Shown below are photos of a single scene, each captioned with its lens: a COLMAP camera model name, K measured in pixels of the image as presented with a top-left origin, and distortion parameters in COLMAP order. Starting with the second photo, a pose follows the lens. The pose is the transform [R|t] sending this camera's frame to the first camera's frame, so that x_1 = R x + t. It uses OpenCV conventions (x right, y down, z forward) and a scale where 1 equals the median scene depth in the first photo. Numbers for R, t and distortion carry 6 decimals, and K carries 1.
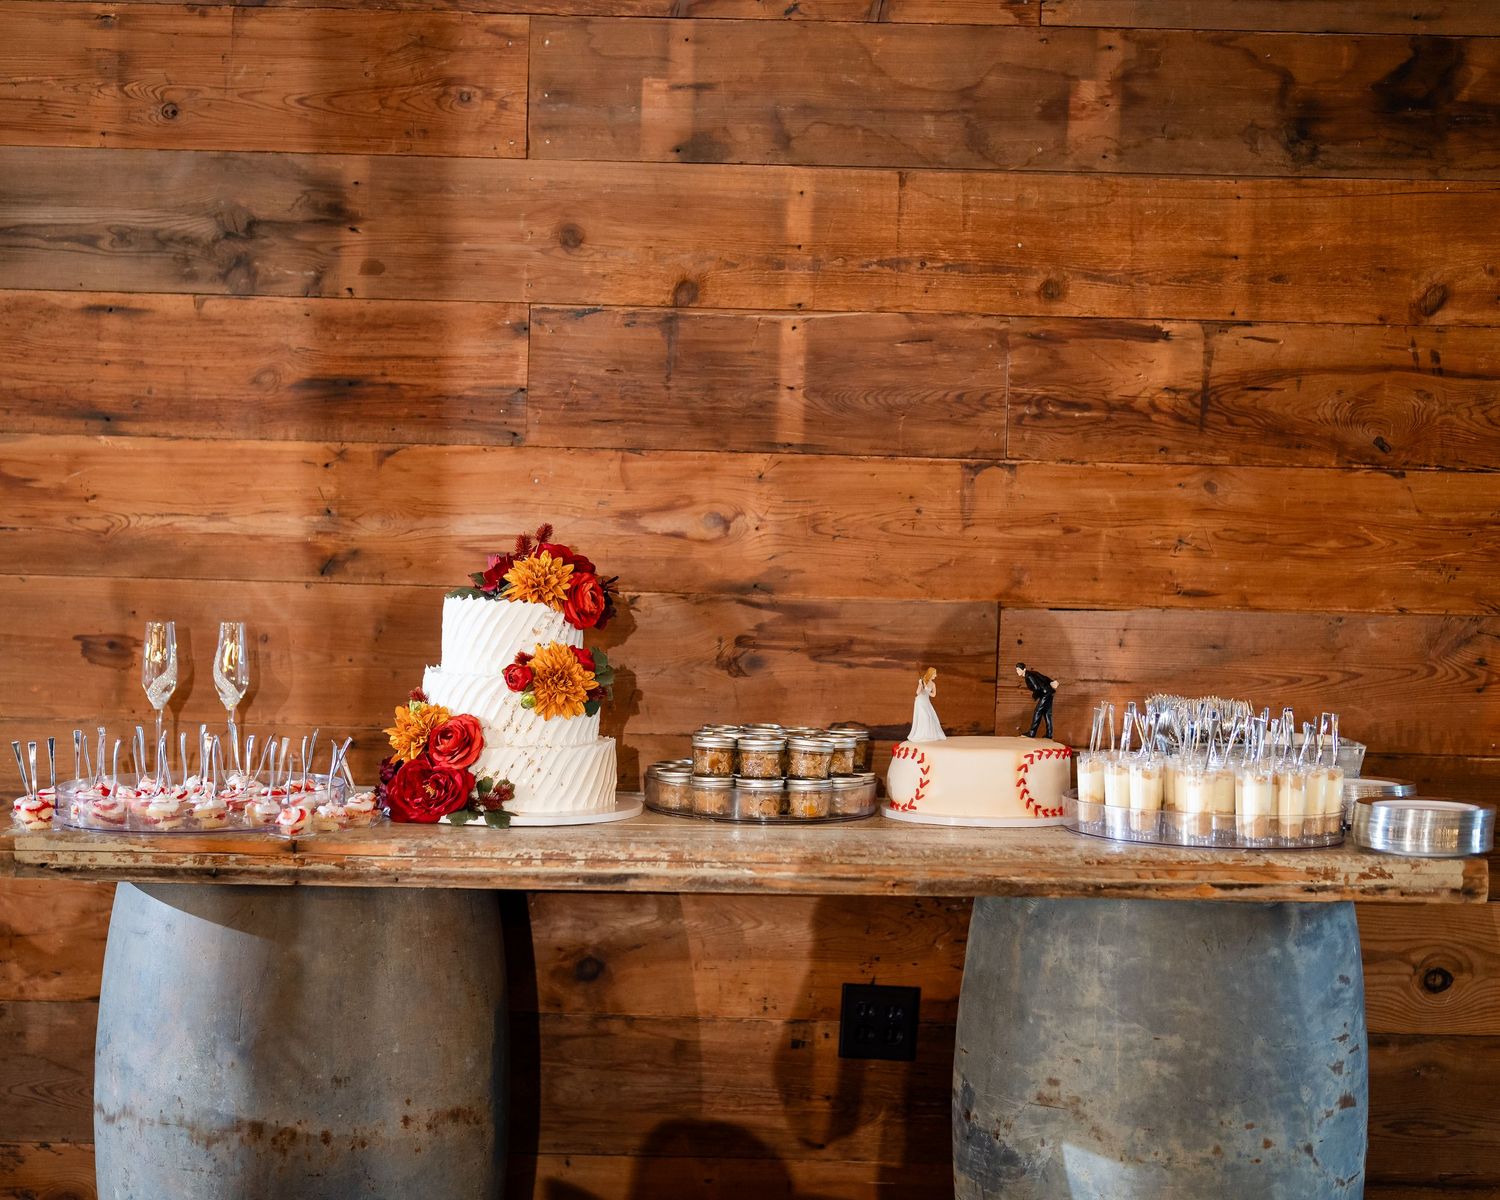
lens RADIAL K [[2341.9, 0, 750.0], [0, 2341.9, 600.0], [0, 0, 1]] dist [-0.028536, 0.037121]
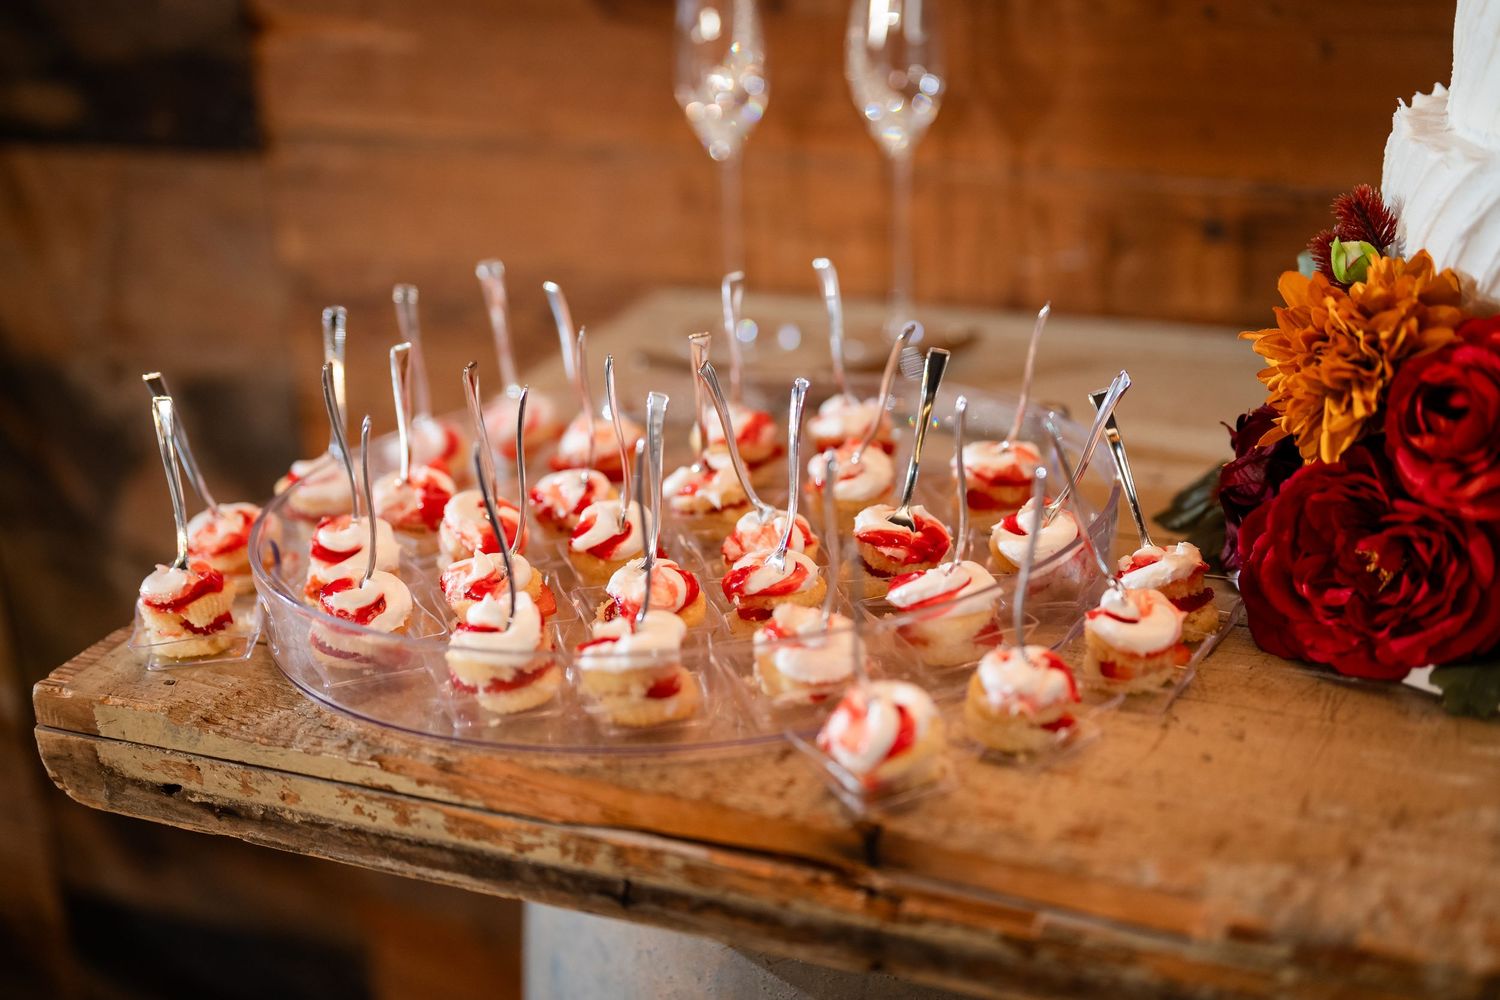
lens RADIAL K [[2173.9, 0, 750.0], [0, 2173.9, 500.0], [0, 0, 1]] dist [-0.013306, 0.038969]
pose [[0.902804, 0.100950, -0.418036, -0.099343], [0.049520, 0.941190, 0.334230, -0.025646], [0.427192, -0.322445, 0.844711, 0.773651]]
